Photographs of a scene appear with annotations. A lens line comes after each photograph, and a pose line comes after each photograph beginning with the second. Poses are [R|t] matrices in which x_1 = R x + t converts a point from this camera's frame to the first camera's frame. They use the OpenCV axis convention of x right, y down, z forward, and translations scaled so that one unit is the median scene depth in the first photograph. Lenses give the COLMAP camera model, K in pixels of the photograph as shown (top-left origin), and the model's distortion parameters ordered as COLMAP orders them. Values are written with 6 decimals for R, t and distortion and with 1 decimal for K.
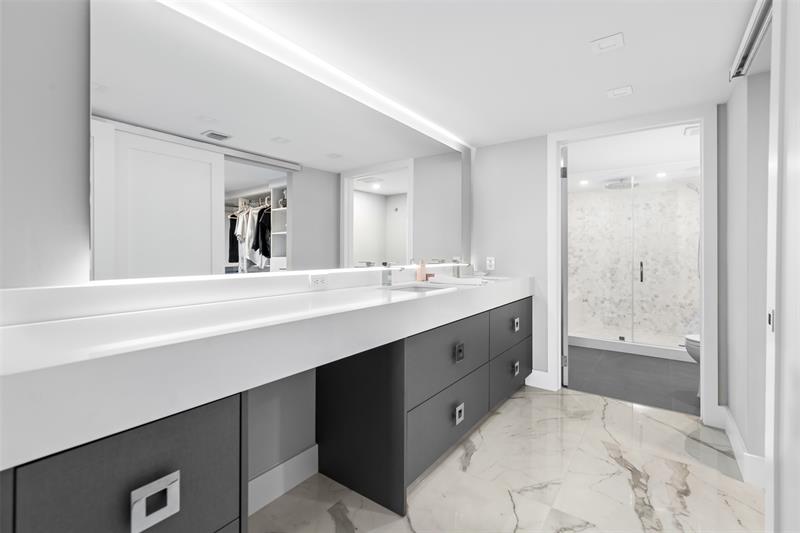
lens RADIAL K [[359.4, 0, 402.5], [0, 359.4, 249.1], [0, 0, 1]] dist [-0.000191, 0.000767]
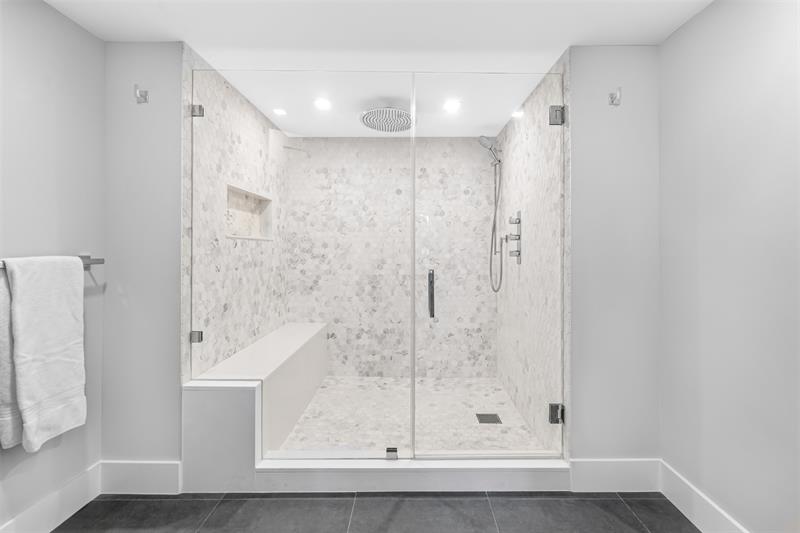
lens RADIAL K [[359.4, 0, 402.7], [0, 359.4, 264.0], [0, 0, 1]] dist [-0.000191, 0.000767]
pose [[0.824198, -0.007294, 0.566255, 0.297874], [-0.003057, 0.999845, 0.017329, 0.023358], [-0.566294, -0.016014, 0.824048, 0.501815]]
